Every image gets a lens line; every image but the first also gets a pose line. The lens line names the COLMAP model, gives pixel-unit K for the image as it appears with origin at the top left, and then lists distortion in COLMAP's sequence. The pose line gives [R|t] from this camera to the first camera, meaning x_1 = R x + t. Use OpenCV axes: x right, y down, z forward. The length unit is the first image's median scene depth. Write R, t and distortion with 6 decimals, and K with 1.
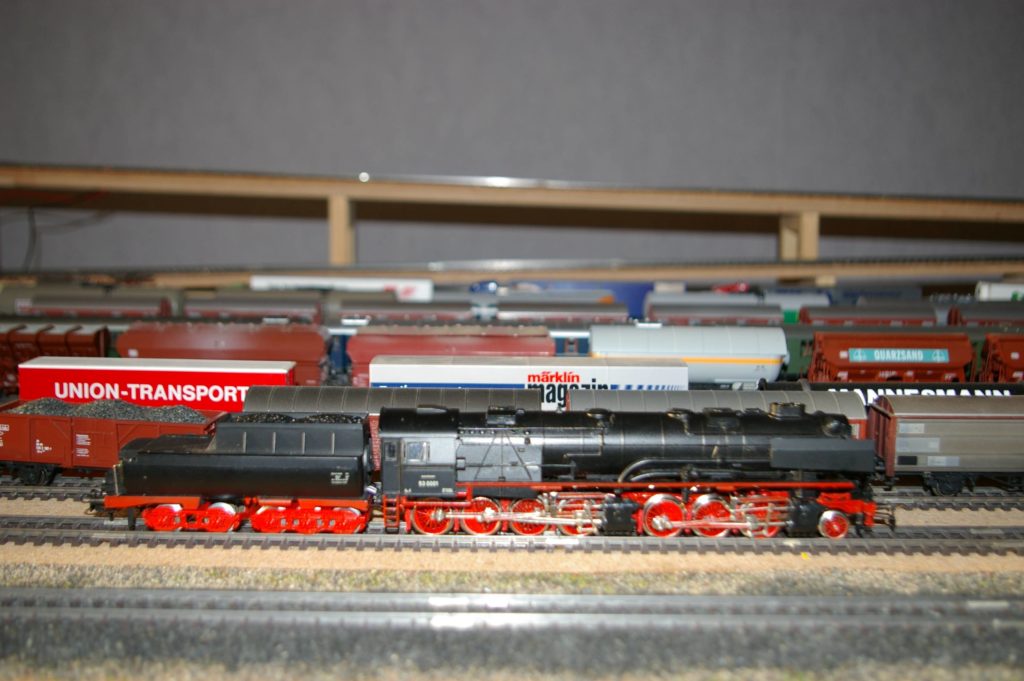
lens RADIAL K [[1211.3, 0, 508.0], [0, 1211.3, 341.2], [0, 0, 1]] dist [0.002801, 0.000000]
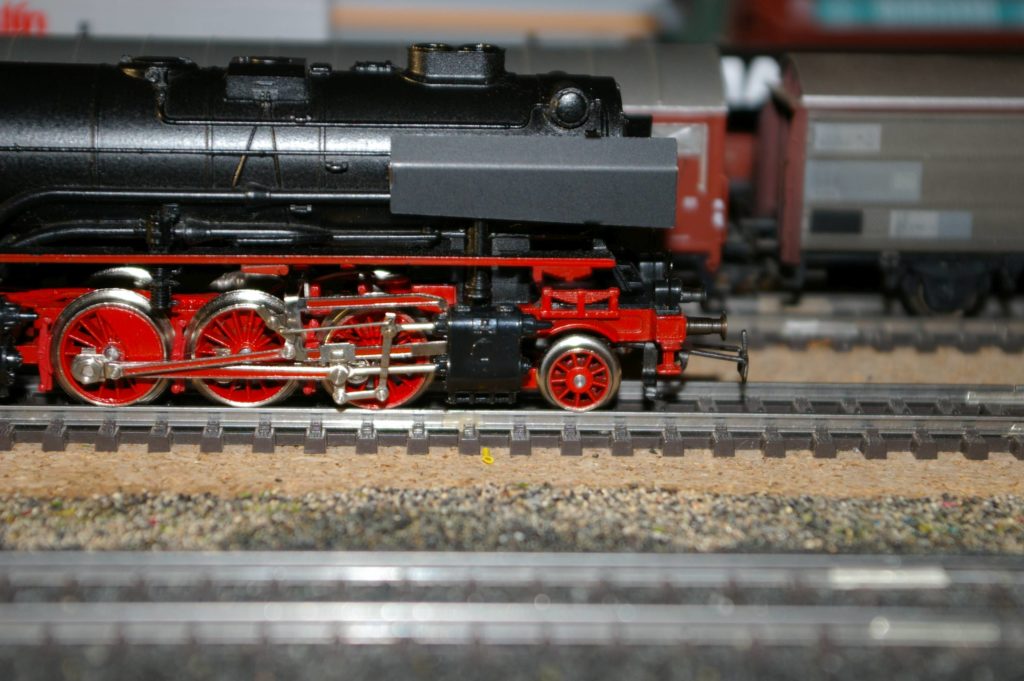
lens RADIAL K [[2312.1, 0, 512.6], [0, 2312.1, 342.4], [0, 0, 1]] dist [0.174375, 0.000000]
pose [[0.999570, 0.003542, 0.029121, 0.231972], [-0.006278, 0.995514, 0.094401, 0.075998], [-0.028656, -0.094543, 0.995108, 0.298704]]
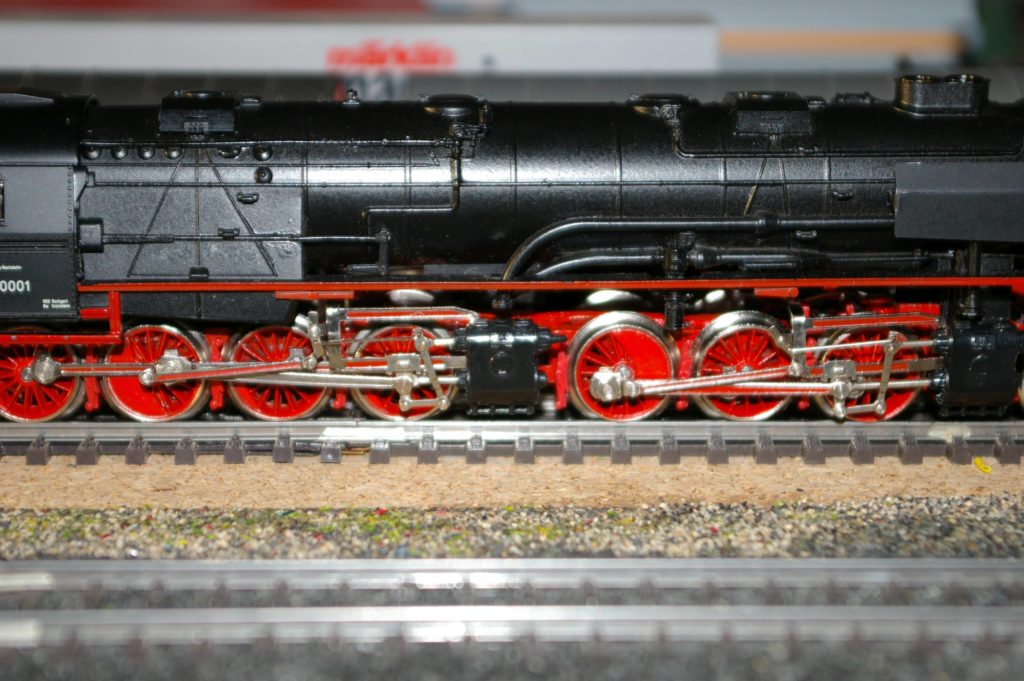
lens RADIAL K [[2312.1, 0, 514.9], [0, 2312.1, 336.3], [0, 0, 1]] dist [0.174375, 0.000000]
pose [[0.999921, -0.008658, 0.009130, 0.088016], [0.007825, 0.996128, 0.087571, 0.068955], [-0.009853, -0.087493, 0.996116, 0.256889]]
